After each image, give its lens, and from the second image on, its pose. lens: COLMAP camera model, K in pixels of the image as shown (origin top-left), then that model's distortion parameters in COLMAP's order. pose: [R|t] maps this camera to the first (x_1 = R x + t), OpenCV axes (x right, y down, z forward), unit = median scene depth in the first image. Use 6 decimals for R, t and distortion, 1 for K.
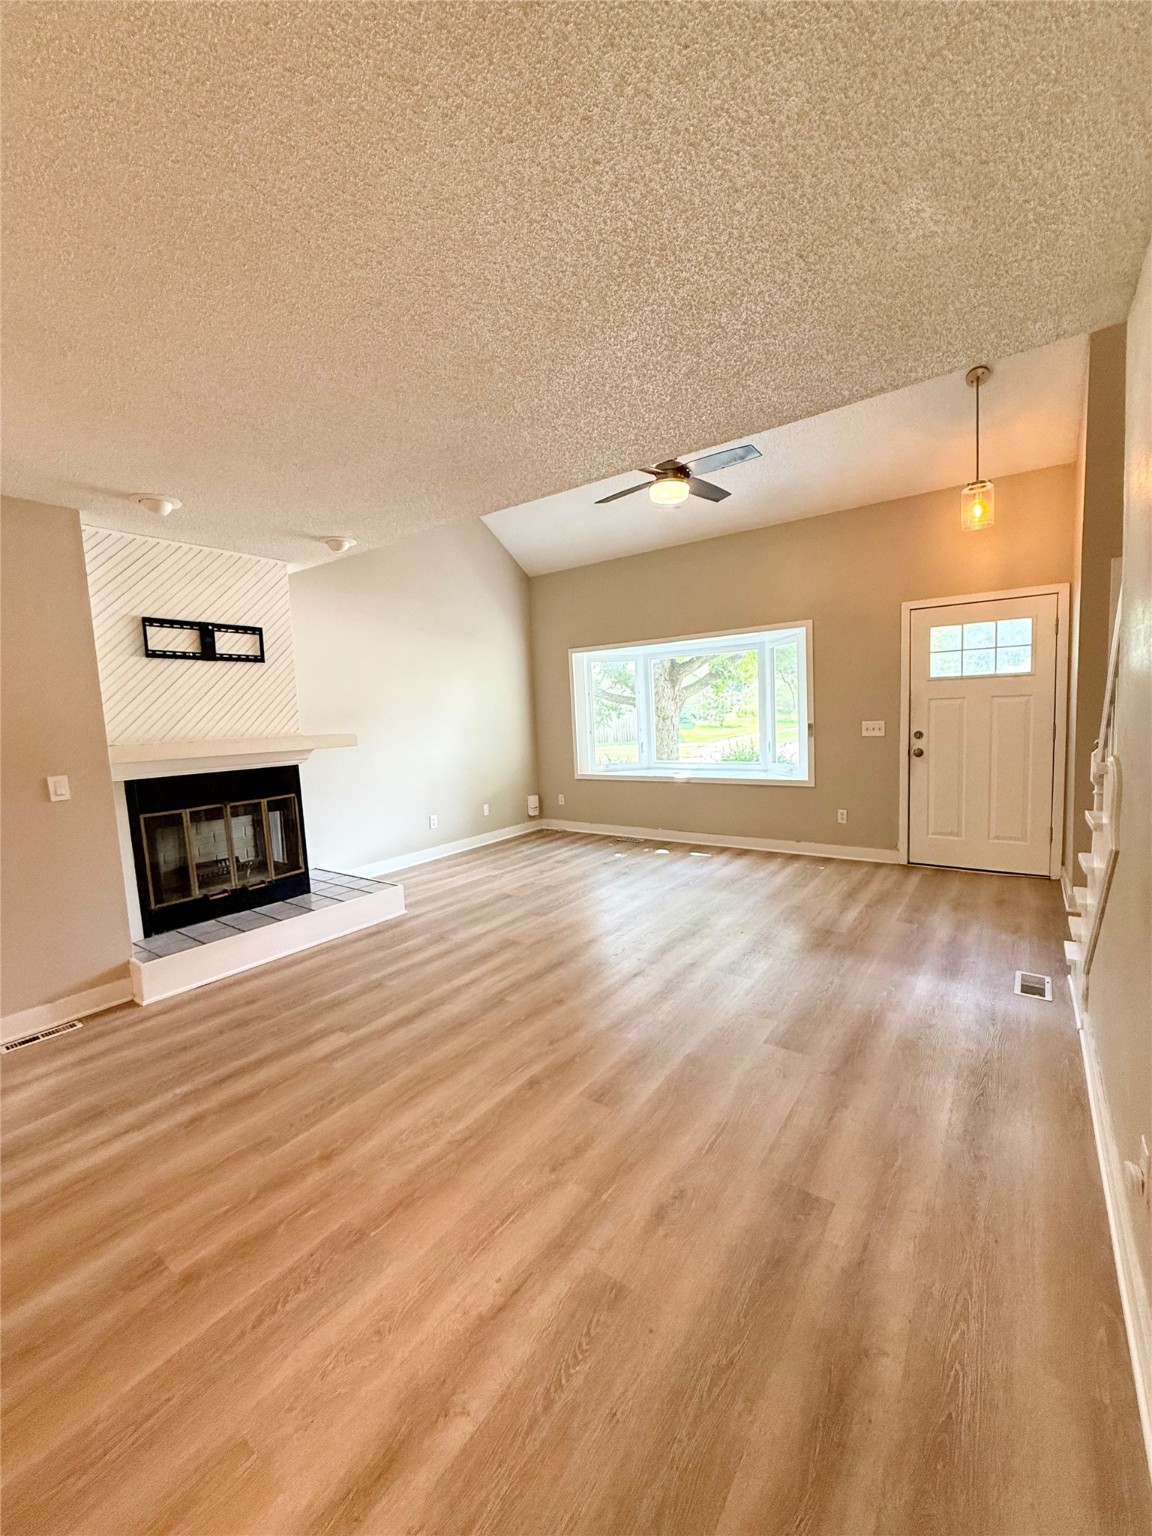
lens RADIAL K [[609.4, 0, 576.0], [0, 609.4, 768.0], [0, 0, 1]] dist [0.000681, 0.000349]
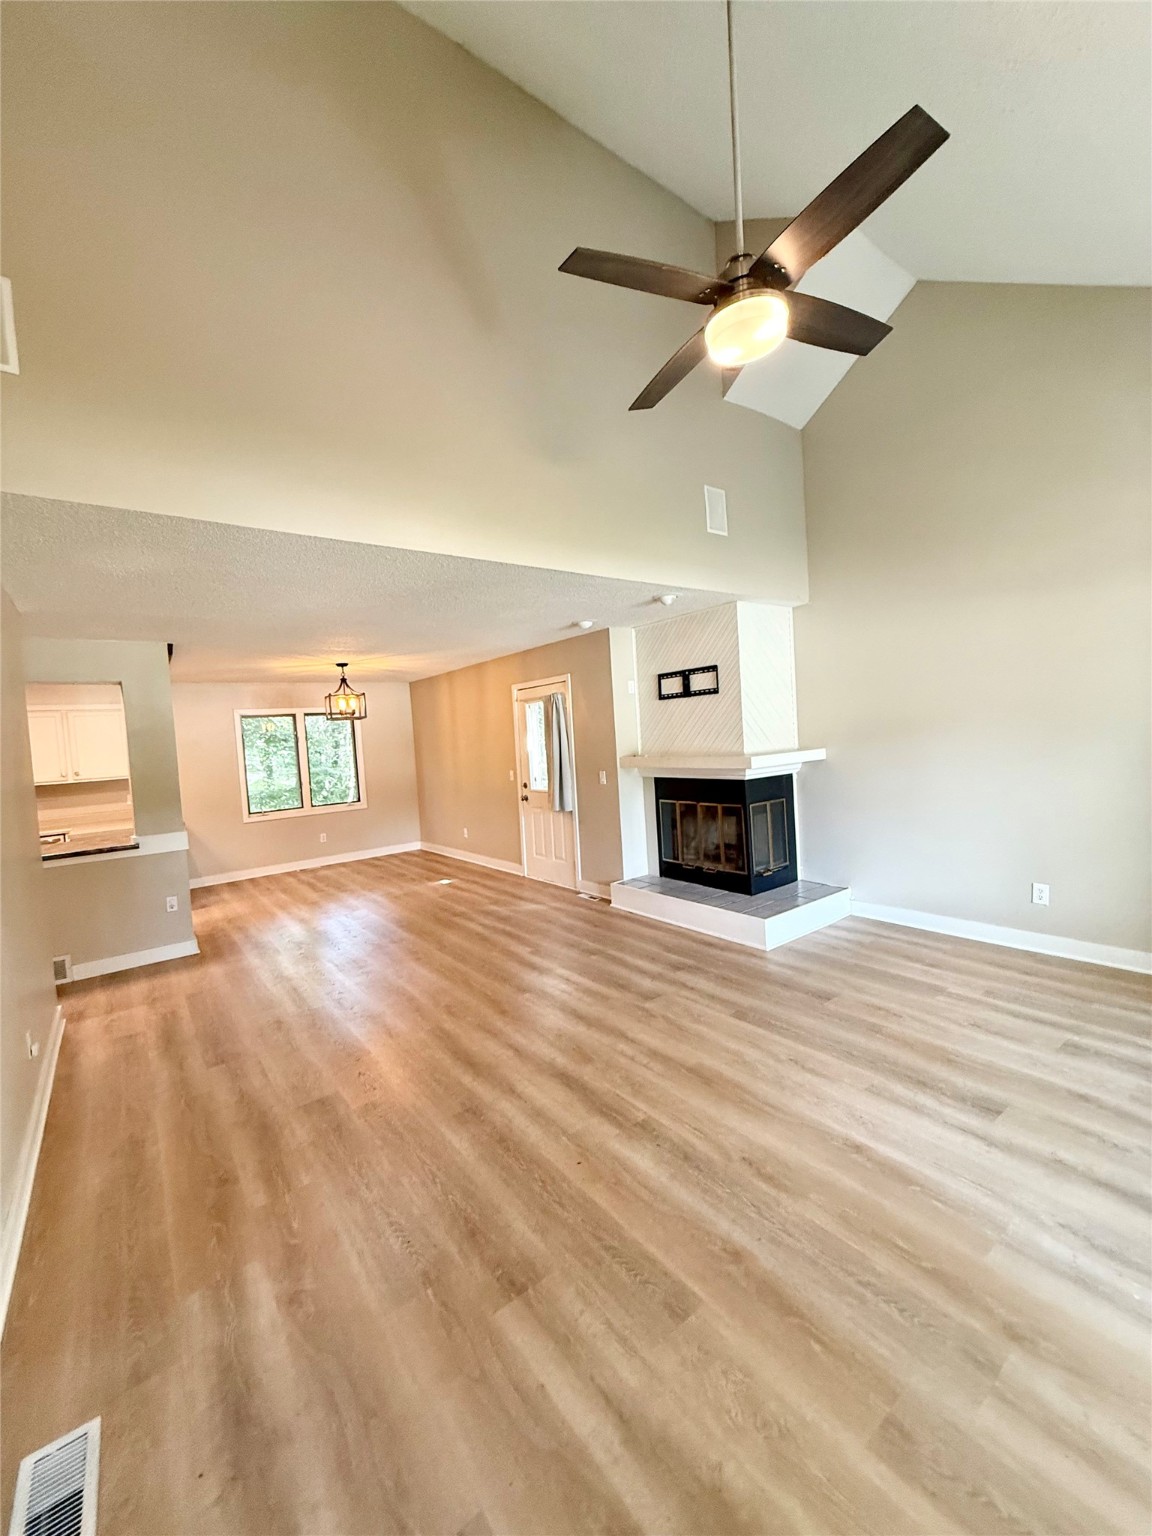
lens RADIAL K [[609.4, 0, 576.0], [0, 609.4, 768.0], [0, 0, 1]] dist [0.000681, 0.000349]
pose [[-0.282927, 0.108517, -0.952983, 0.782135], [-0.014657, 0.992974, 0.117422, -0.172636], [0.959029, 0.047190, -0.279349, 1.133008]]
